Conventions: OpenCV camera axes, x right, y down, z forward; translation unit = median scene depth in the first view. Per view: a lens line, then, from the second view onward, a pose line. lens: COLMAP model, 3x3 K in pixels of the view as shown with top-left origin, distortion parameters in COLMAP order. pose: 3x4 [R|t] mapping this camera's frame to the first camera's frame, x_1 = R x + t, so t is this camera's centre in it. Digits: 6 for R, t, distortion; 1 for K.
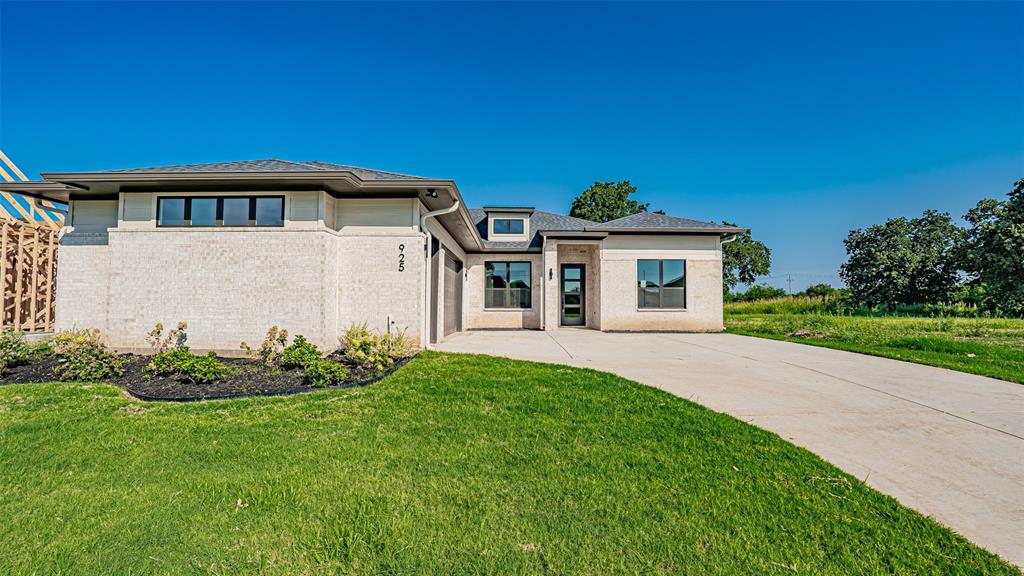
lens RADIAL K [[475.0, 0, 516.9], [0, 475.0, 288.3], [0, 0, 1]] dist [-0.066024, 0.020227]
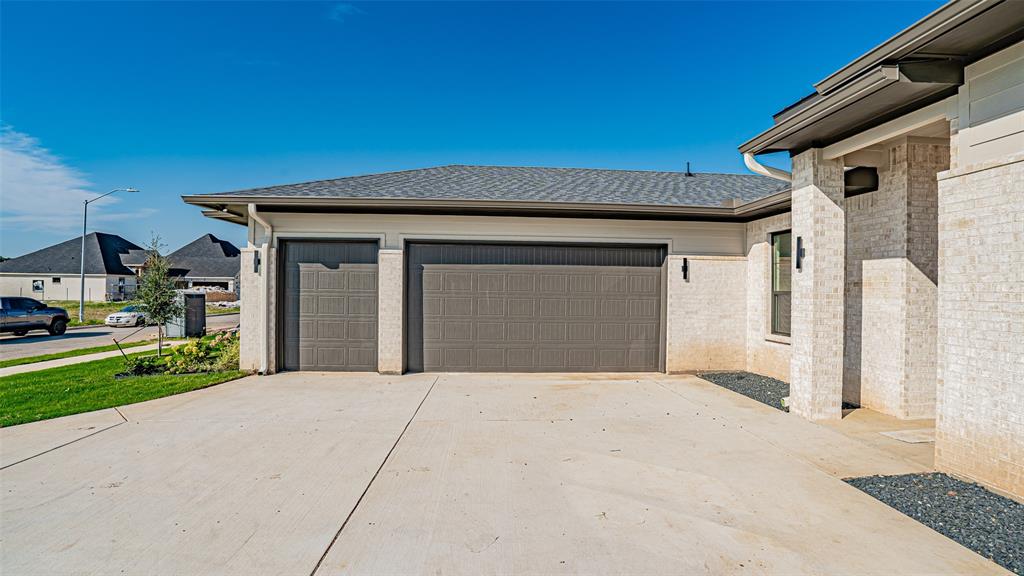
lens RADIAL K [[475.0, 0, 511.4], [0, 475.0, 287.9], [0, 0, 1]] dist [-0.066024, 0.020227]
pose [[0.052644, -0.005009, -0.998601, 0.399892], [0.028091, 0.999599, -0.003533, -0.009295], [0.998218, -0.027866, 0.052764, 0.772379]]
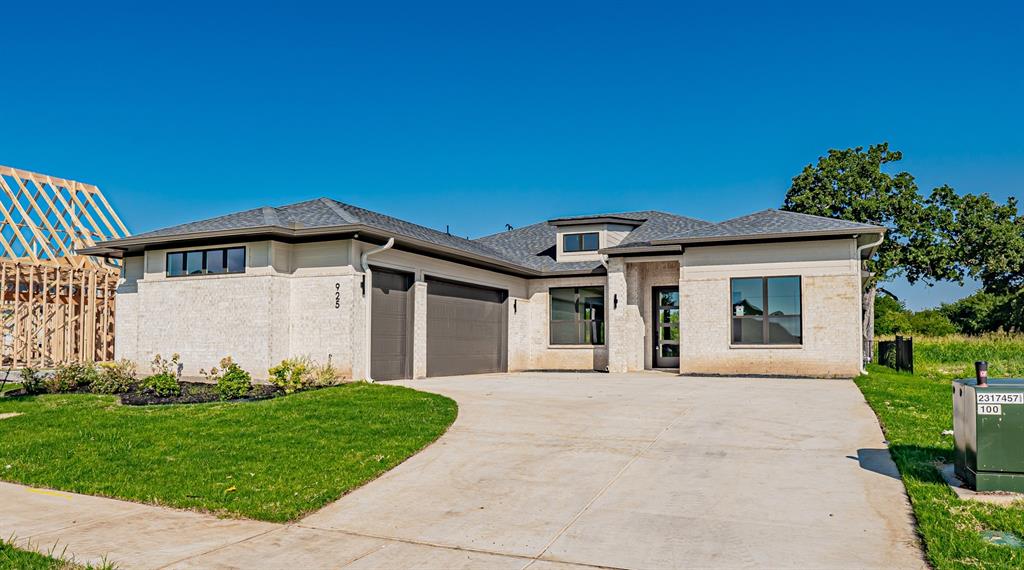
lens RADIAL K [[722.9, 0, 489.1], [0, 722.9, 314.8], [0, 0, 1]] dist [-0.057578, -0.004239]
pose [[0.901529, -0.020901, -0.432214, 0.401791], [0.017793, 0.999779, -0.011235, 0.002272], [0.432353, 0.002438, 0.901701, -0.174016]]
